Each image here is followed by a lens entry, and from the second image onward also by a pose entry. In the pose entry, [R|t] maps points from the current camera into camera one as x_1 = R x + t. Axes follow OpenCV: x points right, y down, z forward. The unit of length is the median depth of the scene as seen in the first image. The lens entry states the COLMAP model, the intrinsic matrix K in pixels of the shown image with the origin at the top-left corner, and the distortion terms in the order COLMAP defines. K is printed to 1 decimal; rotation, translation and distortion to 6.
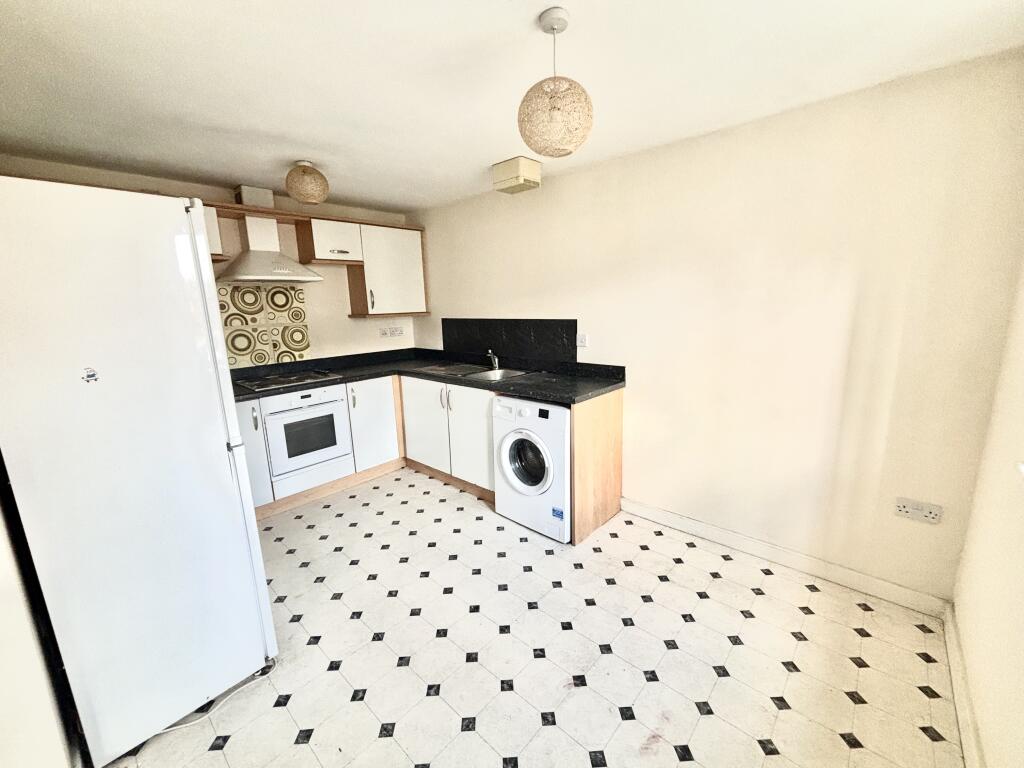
lens RADIAL K [[417.5, 0, 512.0], [0, 417.5, 384.0], [0, 0, 1]] dist [-0.000613, -0.000355]
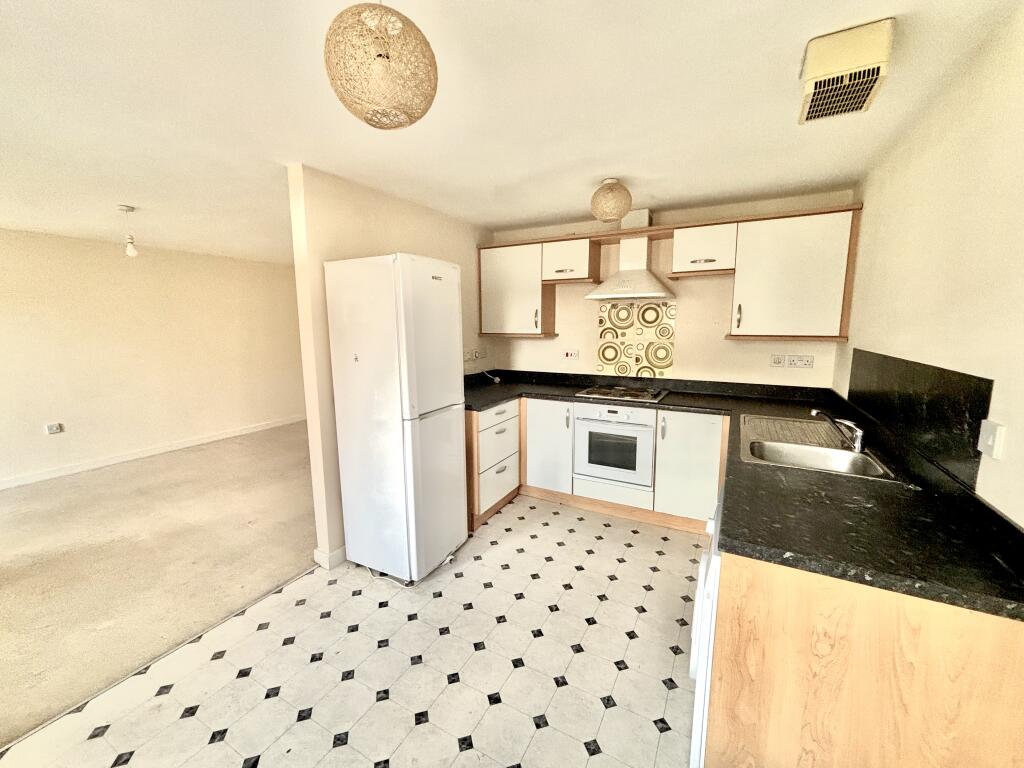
lens RADIAL K [[417.5, 0, 512.0], [0, 417.5, 384.0], [0, 0, 1]] dist [-0.000613, -0.000355]
pose [[0.232749, 0.168983, -0.957744, 0.376756], [-0.192050, 0.973383, 0.125070, -0.107119], [0.953386, 0.154825, 0.259007, 0.459978]]
